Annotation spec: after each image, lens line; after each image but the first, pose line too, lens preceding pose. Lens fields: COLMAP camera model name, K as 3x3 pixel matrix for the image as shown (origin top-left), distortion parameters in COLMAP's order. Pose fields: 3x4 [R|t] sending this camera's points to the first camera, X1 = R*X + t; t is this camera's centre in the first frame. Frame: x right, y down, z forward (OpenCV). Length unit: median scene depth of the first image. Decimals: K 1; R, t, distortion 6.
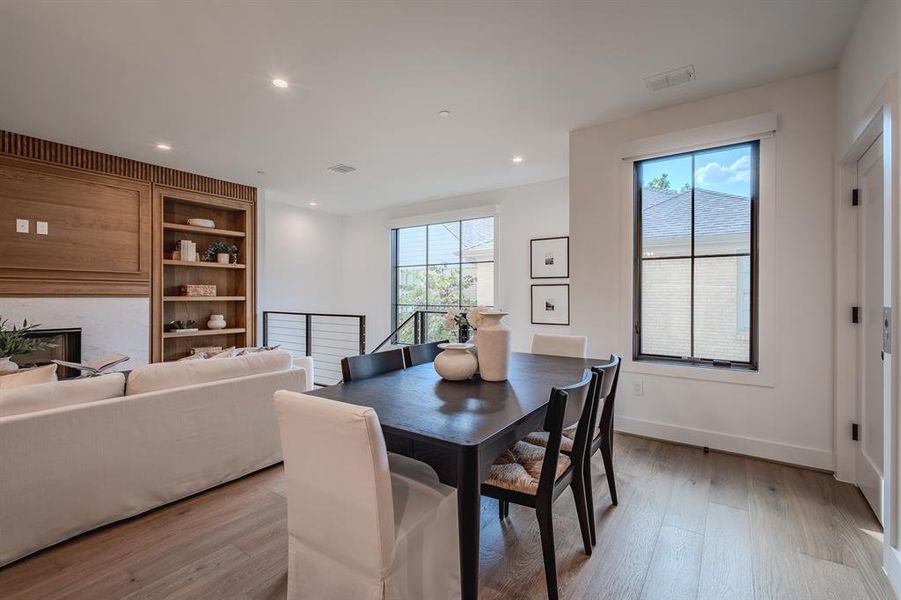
lens RADIAL K [[392.0, 0, 458.5], [0, 392.0, 295.6], [0, 0, 1]] dist [0.009161, -0.004204]
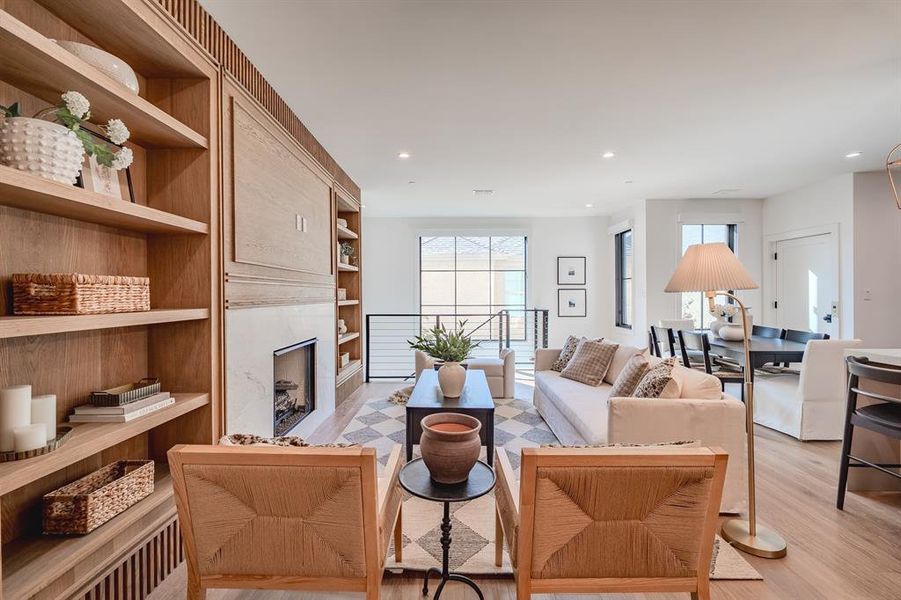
lens RADIAL K [[392.0, 0, 449.5], [0, 392.0, 294.1], [0, 0, 1]] dist [0.009161, -0.004204]
pose [[0.819107, -0.004394, 0.573623, -0.991916], [0.004238, 0.999990, 0.001608, -0.013880], [-0.573625, 0.001114, 0.819118, 0.080274]]
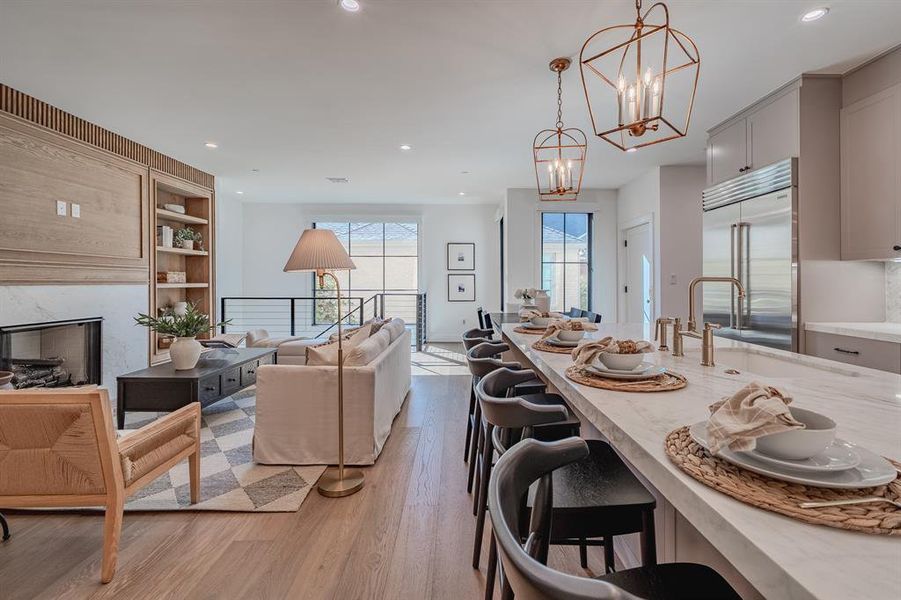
lens RADIAL K [[402.9, 0, 464.8], [0, 402.9, 279.3], [0, 0, 1]] dist [0.010225, -0.000068]
pose [[0.808787, 0.001909, 0.588099, -0.672850], [0.000661, 0.999991, -0.004156, -0.003351], [-0.588102, 0.003750, 0.808778, -0.246470]]
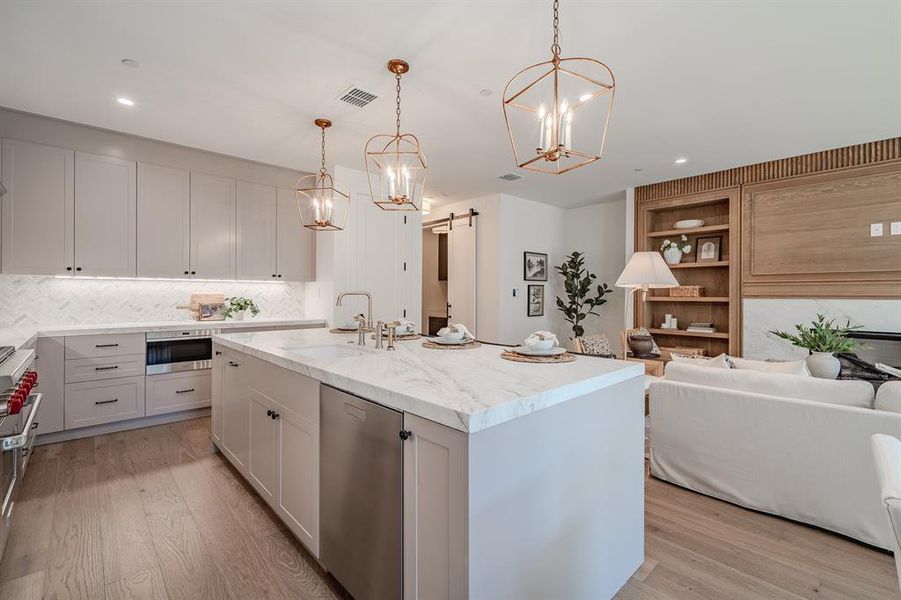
lens RADIAL K [[392.0, 0, 448.4], [0, 392.0, 296.6], [0, 0, 1]] dist [0.009161, -0.004204]
pose [[-0.217532, 0.000116, -0.976053, 0.100534], [-0.004139, 0.999991, 0.001042, 0.000204], [0.976044, 0.004267, -0.217529, 0.102179]]
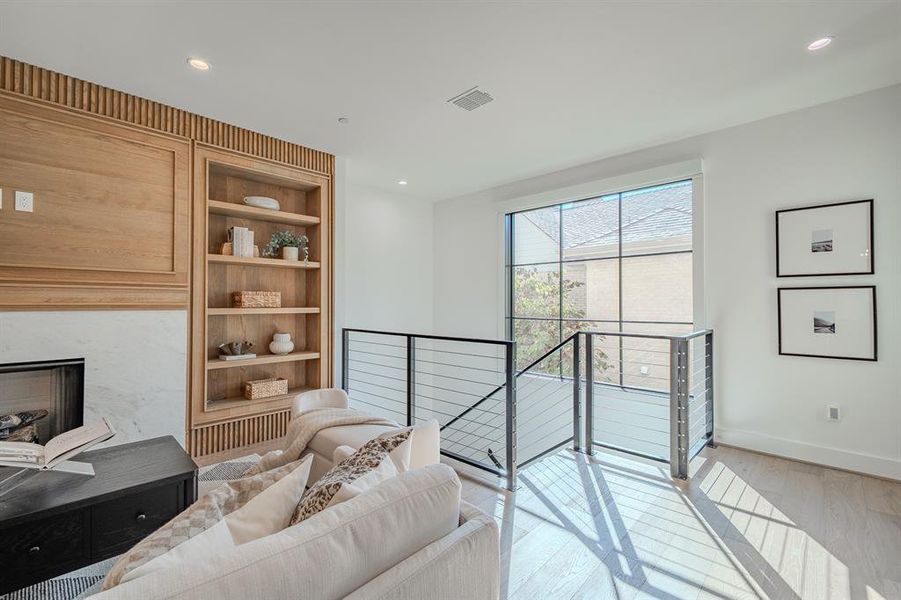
lens RADIAL K [[392.0, 0, 453.5], [0, 392.0, 296.2], [0, 0, 1]] dist [0.009161, -0.004204]
pose [[0.988376, -0.003934, -0.151976, -0.214395], [0.001451, 0.999864, -0.016443, -0.006661], [0.152020, 0.016032, 0.988247, 0.369353]]
